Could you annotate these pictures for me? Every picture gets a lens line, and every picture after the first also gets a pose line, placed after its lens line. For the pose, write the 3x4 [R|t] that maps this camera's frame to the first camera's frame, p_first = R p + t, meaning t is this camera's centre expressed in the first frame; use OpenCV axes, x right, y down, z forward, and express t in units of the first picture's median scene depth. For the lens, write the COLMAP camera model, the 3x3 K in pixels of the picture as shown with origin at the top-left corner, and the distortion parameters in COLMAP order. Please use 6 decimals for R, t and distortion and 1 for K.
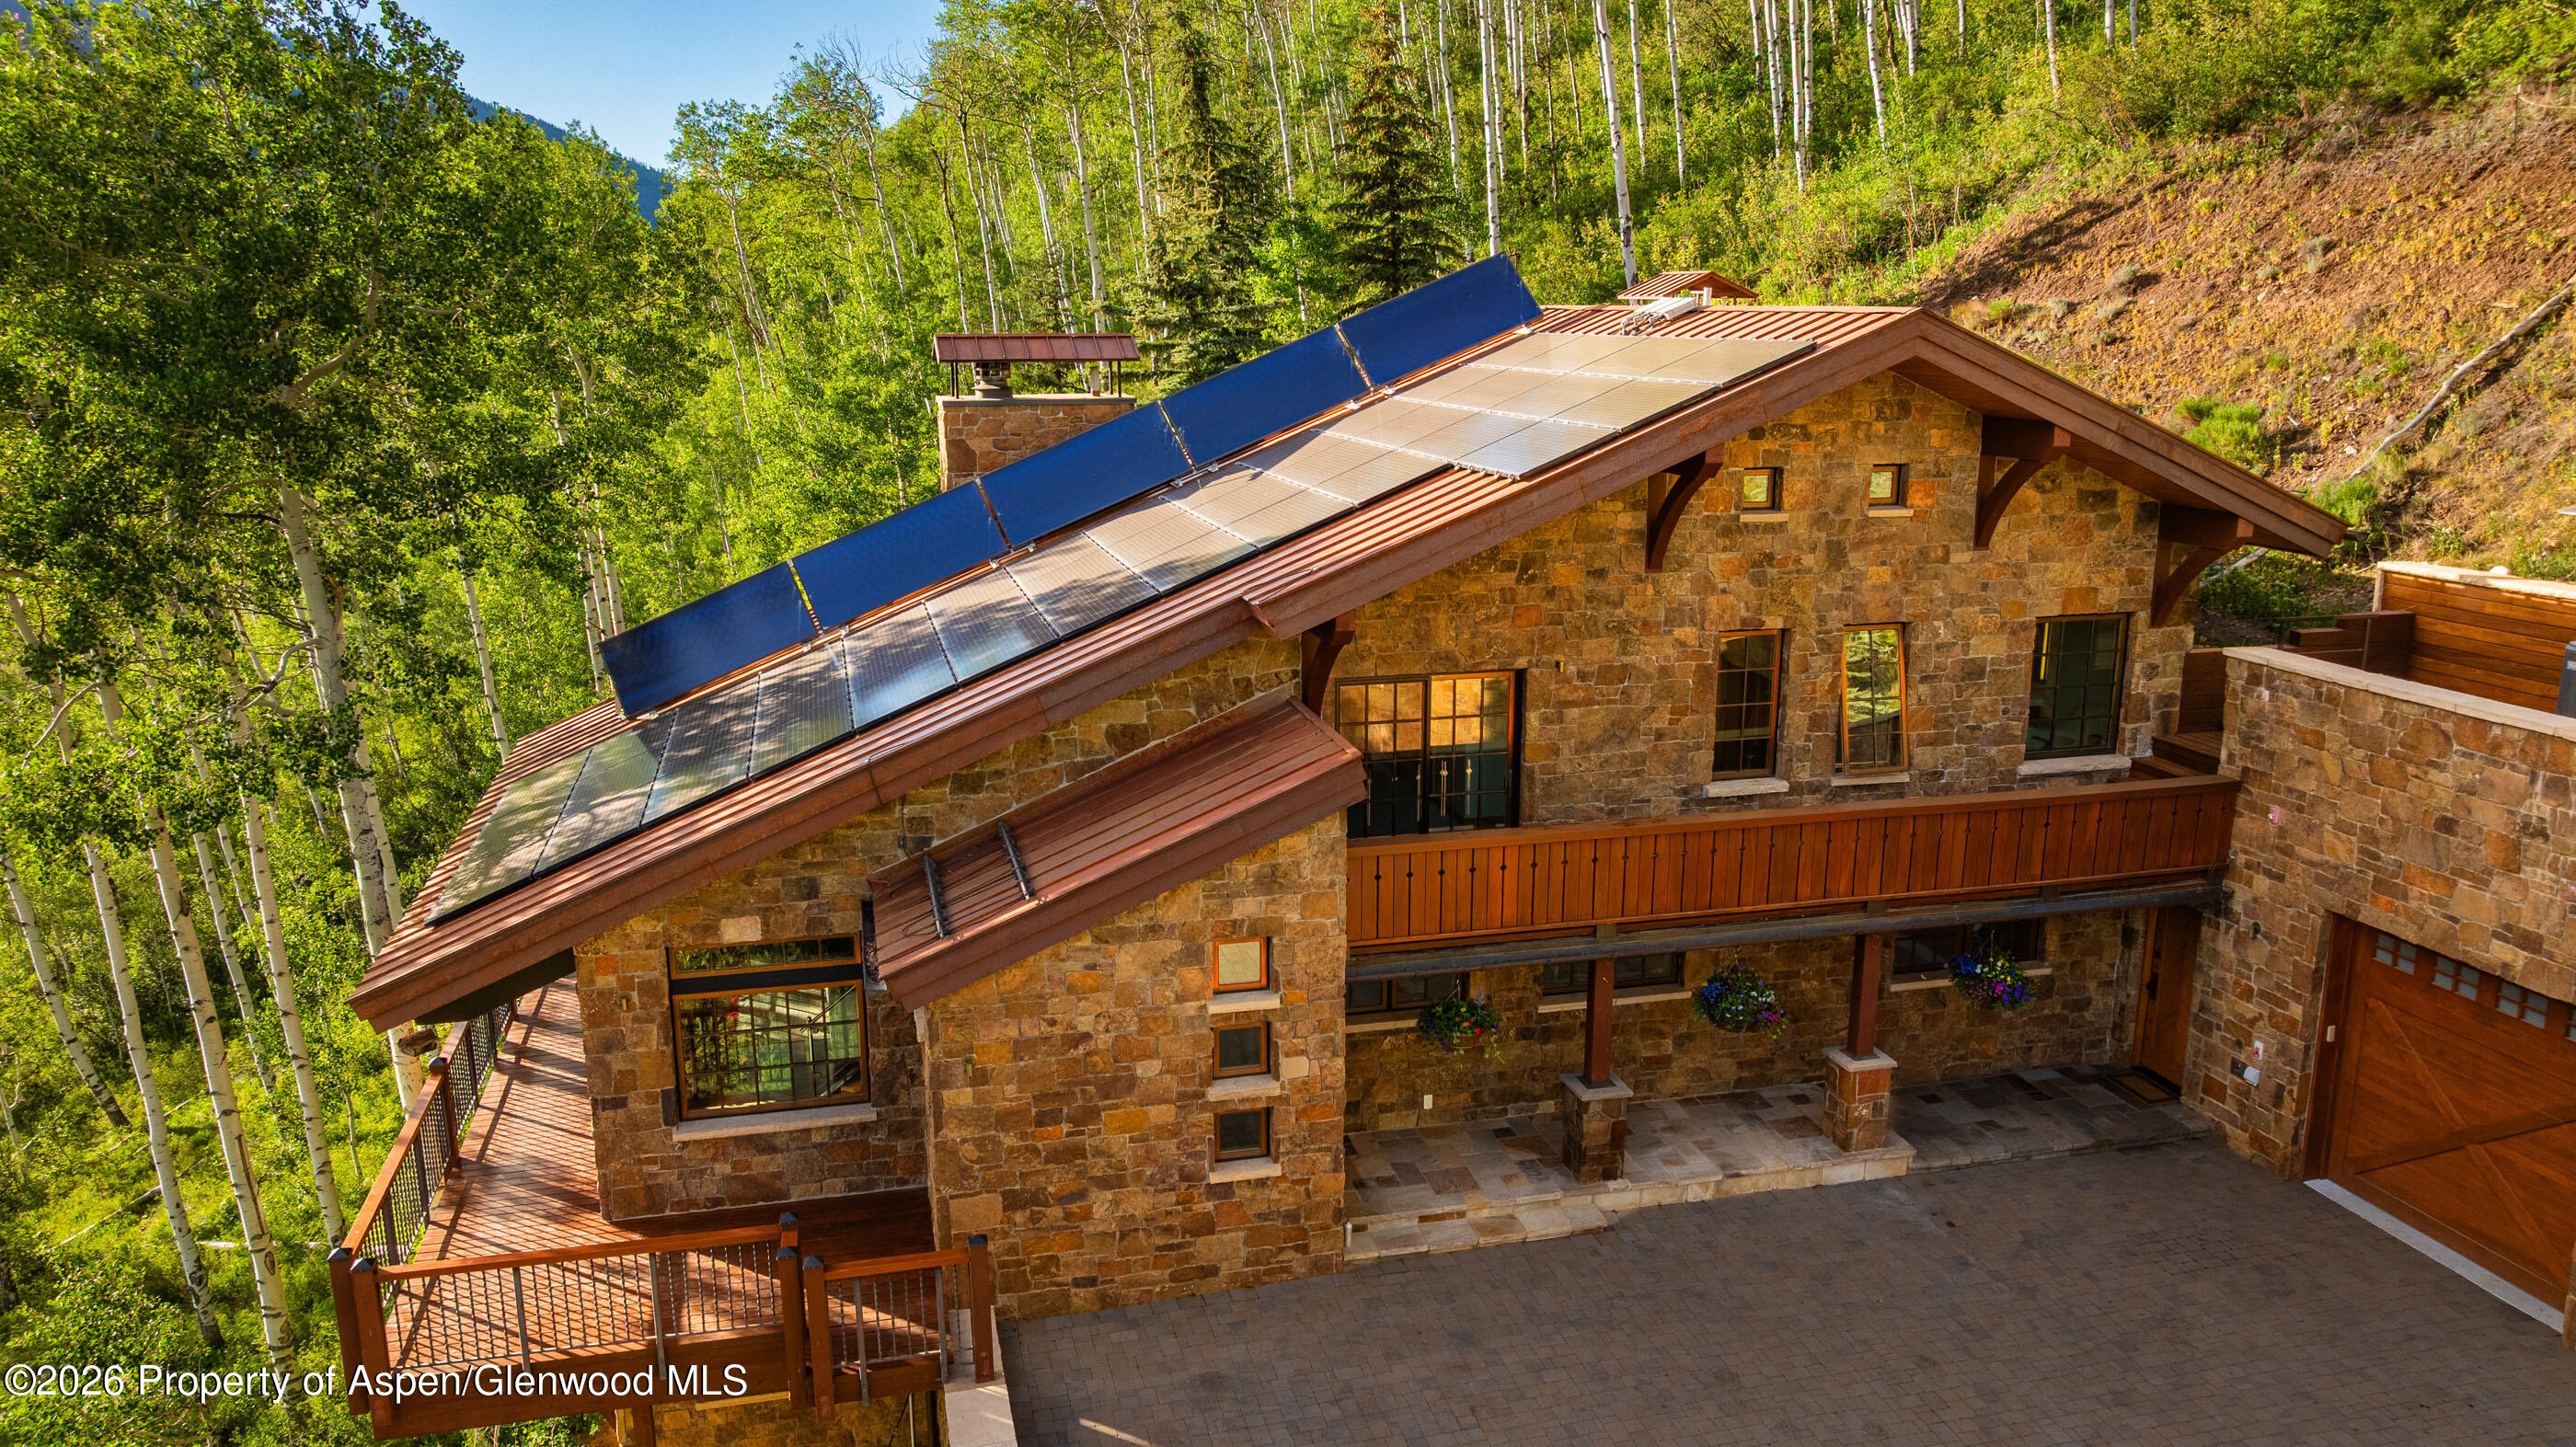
lens RADIAL K [[1817.2, 0, 1284.1], [0, 1817.2, 726.8], [0, 0, 1]] dist [-0.022072, 0.005573]
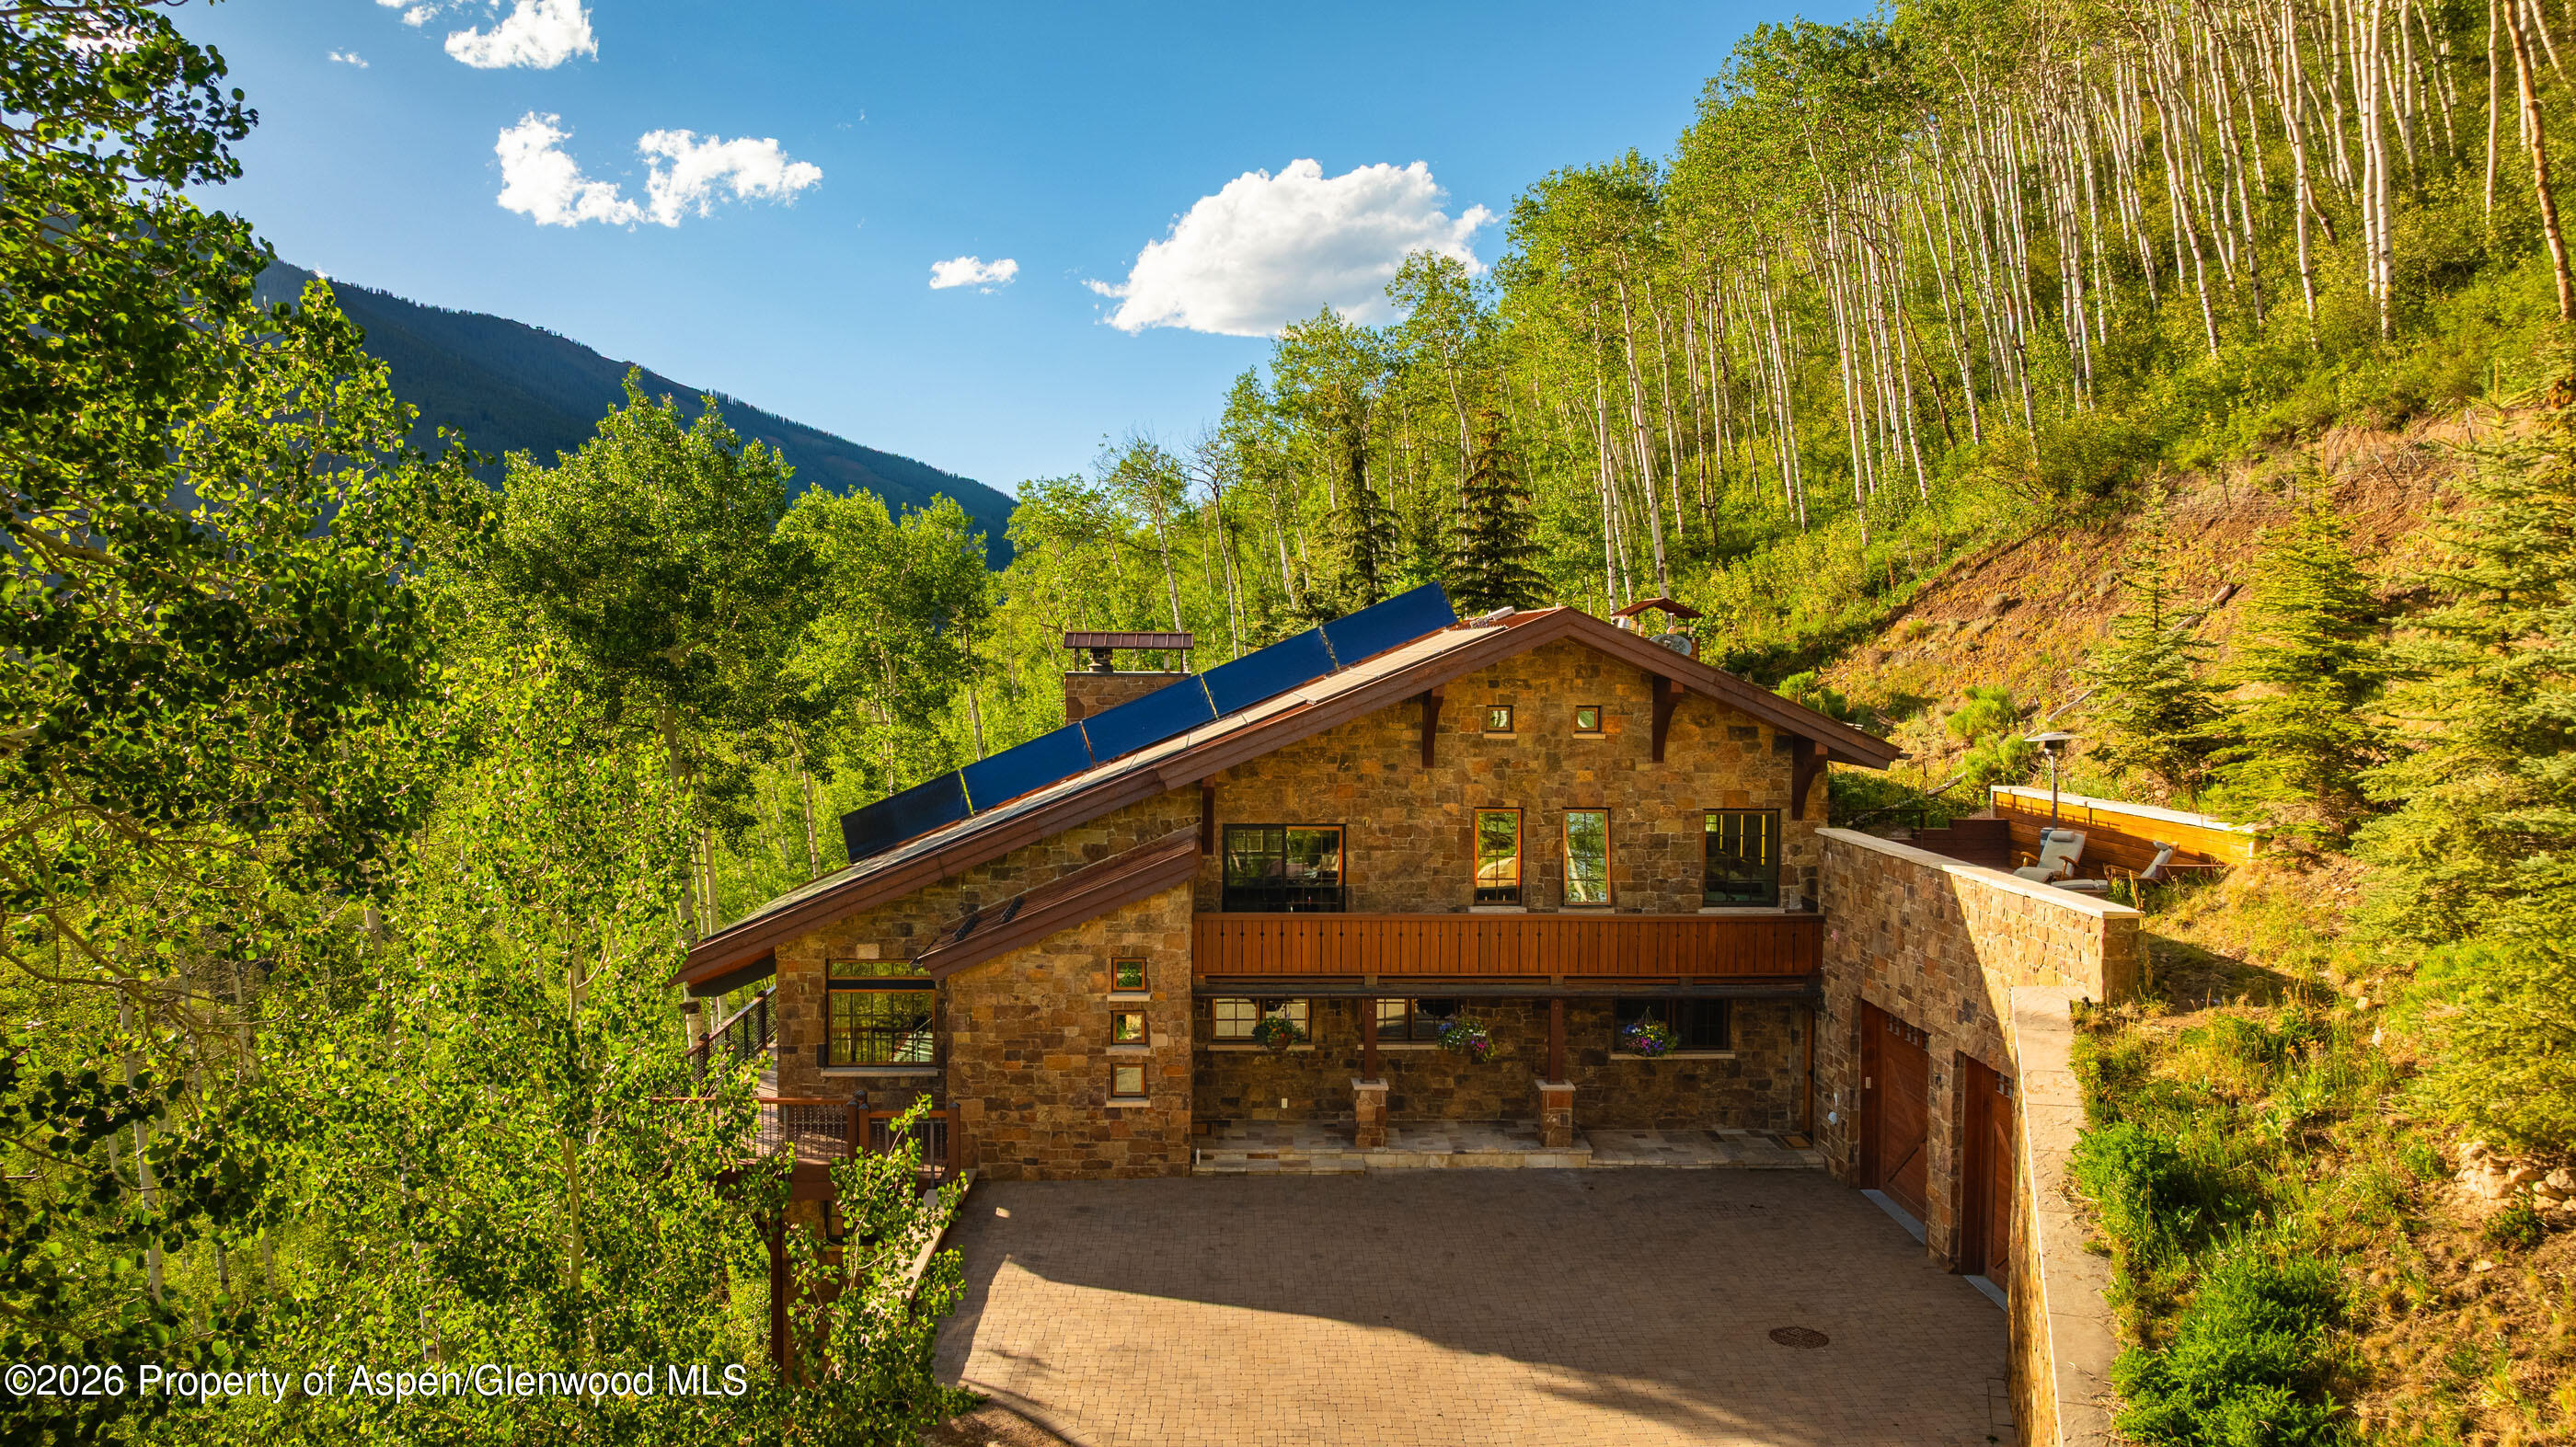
lens RADIAL K [[1808.2, 0, 1279.8], [0, 1808.2, 723.3], [0, 0, 1]] dist [-0.009310, -0.008499]
pose [[0.977664, 0.015789, -0.209580, 0.408576], [-0.054952, 0.981690, -0.182386, 0.175047], [0.202863, 0.189829, 0.960631, -0.573634]]
